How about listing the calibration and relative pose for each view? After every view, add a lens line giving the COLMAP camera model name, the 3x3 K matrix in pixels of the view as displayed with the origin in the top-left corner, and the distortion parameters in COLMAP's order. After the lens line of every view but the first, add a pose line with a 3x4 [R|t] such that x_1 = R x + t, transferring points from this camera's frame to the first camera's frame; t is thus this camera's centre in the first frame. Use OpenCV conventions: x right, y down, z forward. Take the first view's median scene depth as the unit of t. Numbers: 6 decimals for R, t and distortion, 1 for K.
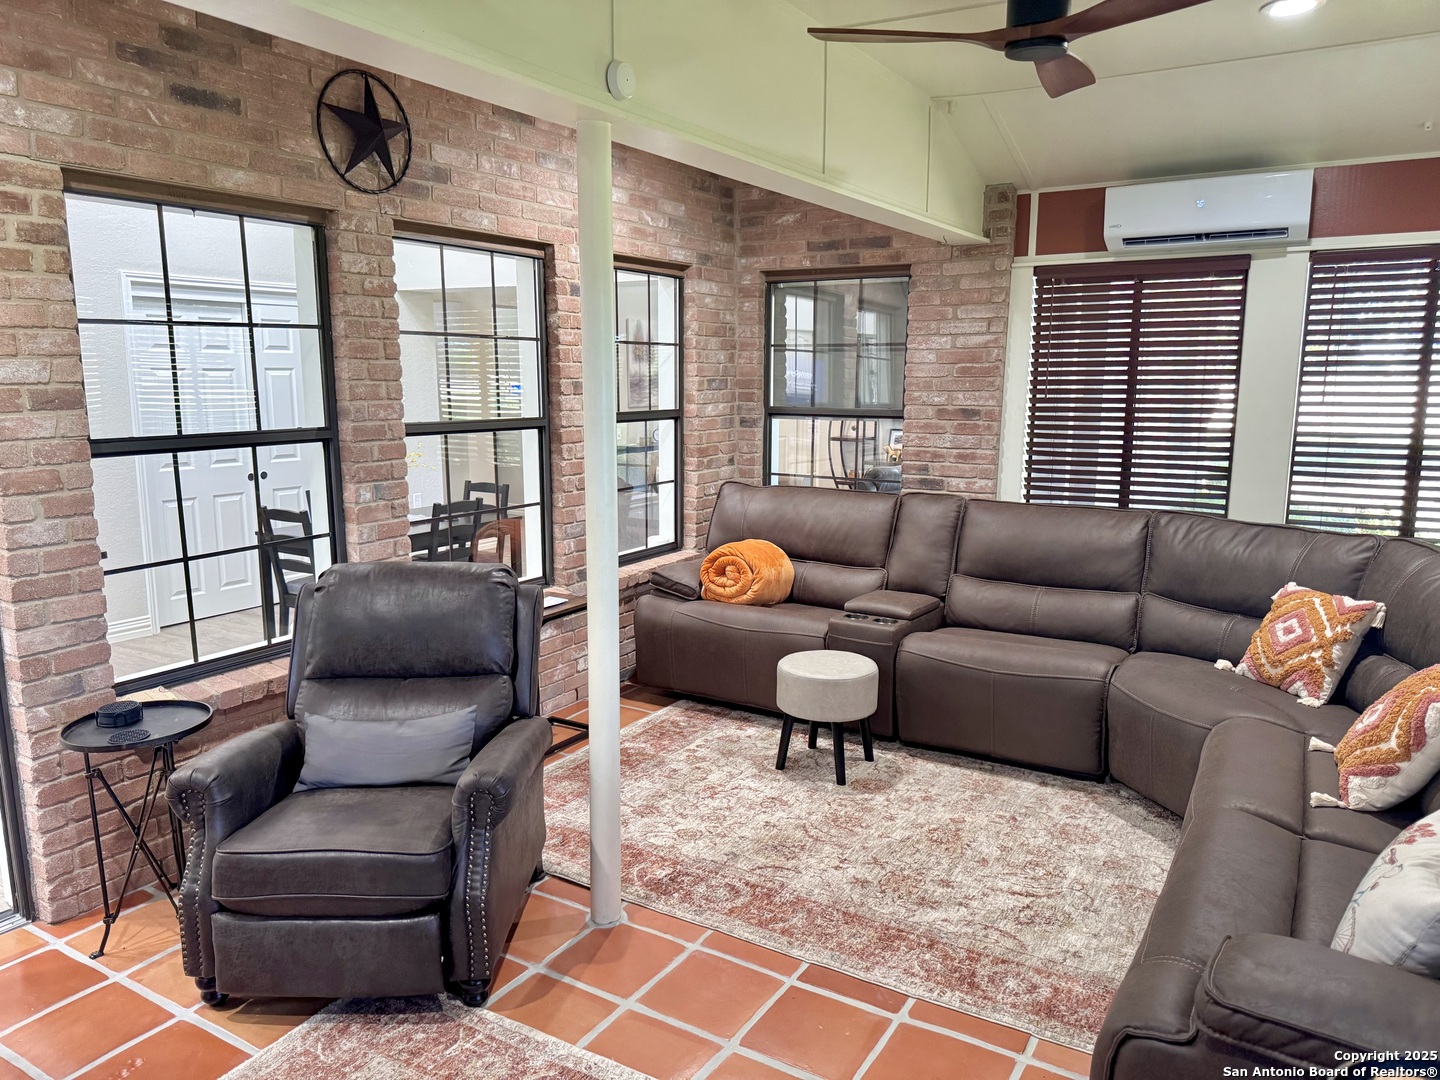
lens RADIAL K [[1021.1, 0, 719.5], [0, 1021.1, 548.4], [0, 0, 1]] dist [0.049401, -0.069259]
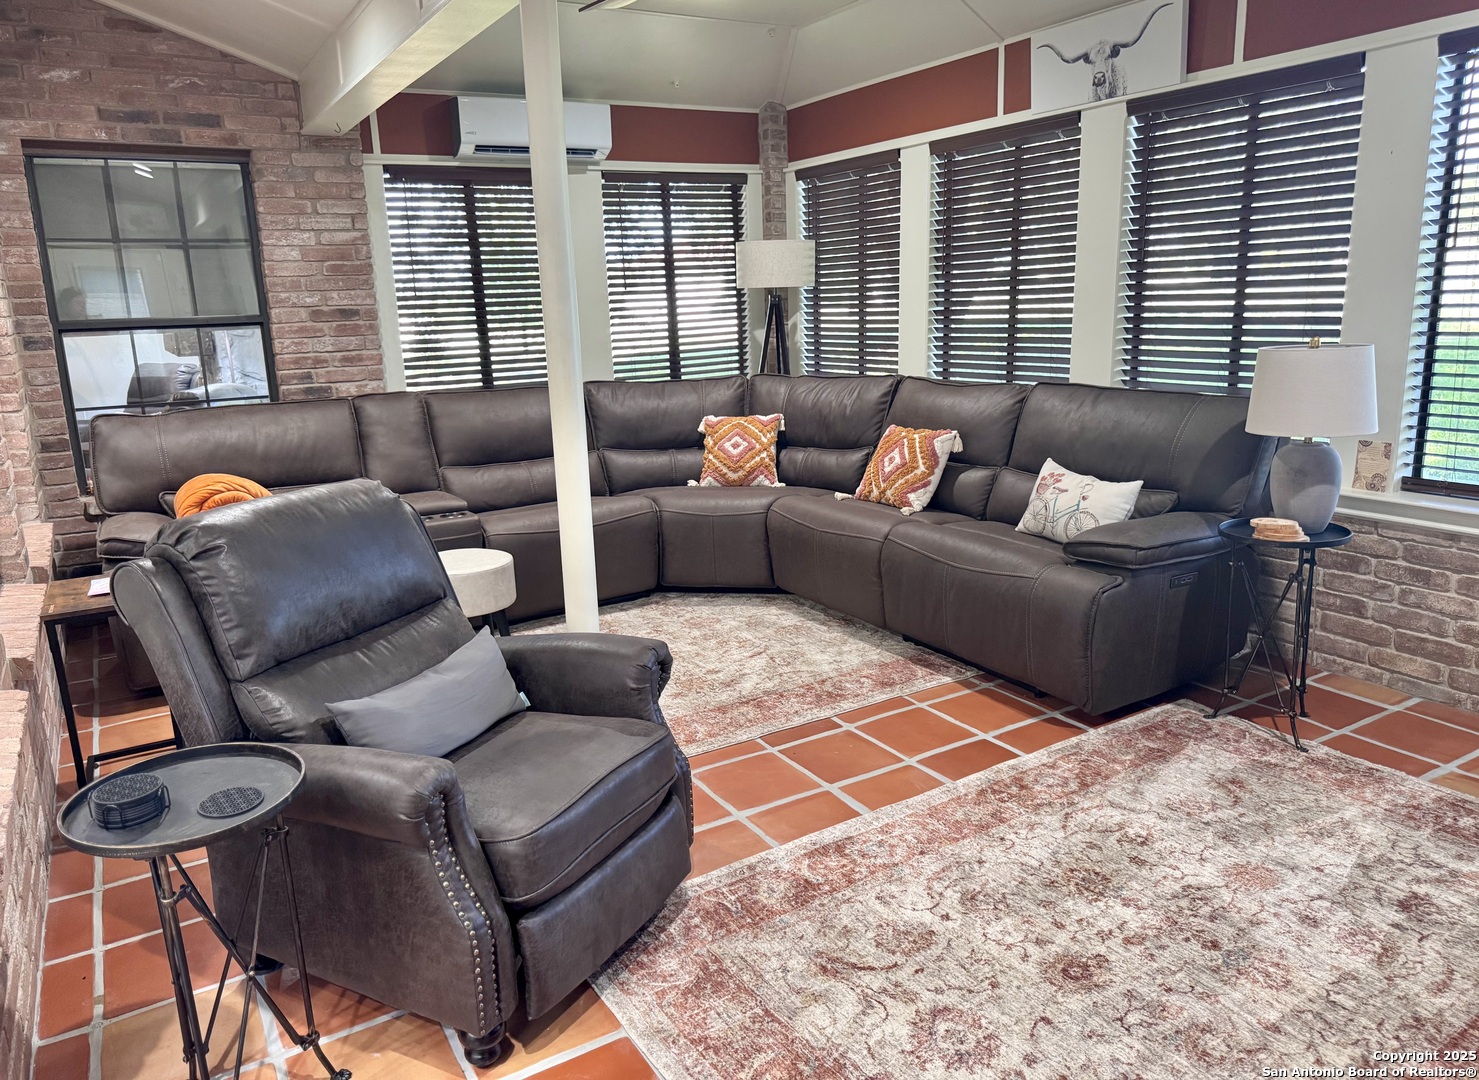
lens RADIAL K [[1071.2, 0, 745.0], [0, 1071.2, 537.1], [0, 0, 1]] dist [0.005118, -0.015269]
pose [[0.445504, -0.213581, 0.869430, -0.513353], [0.182052, 0.972449, 0.145603, -0.005629], [-0.876574, 0.093415, 0.472113, 0.213571]]
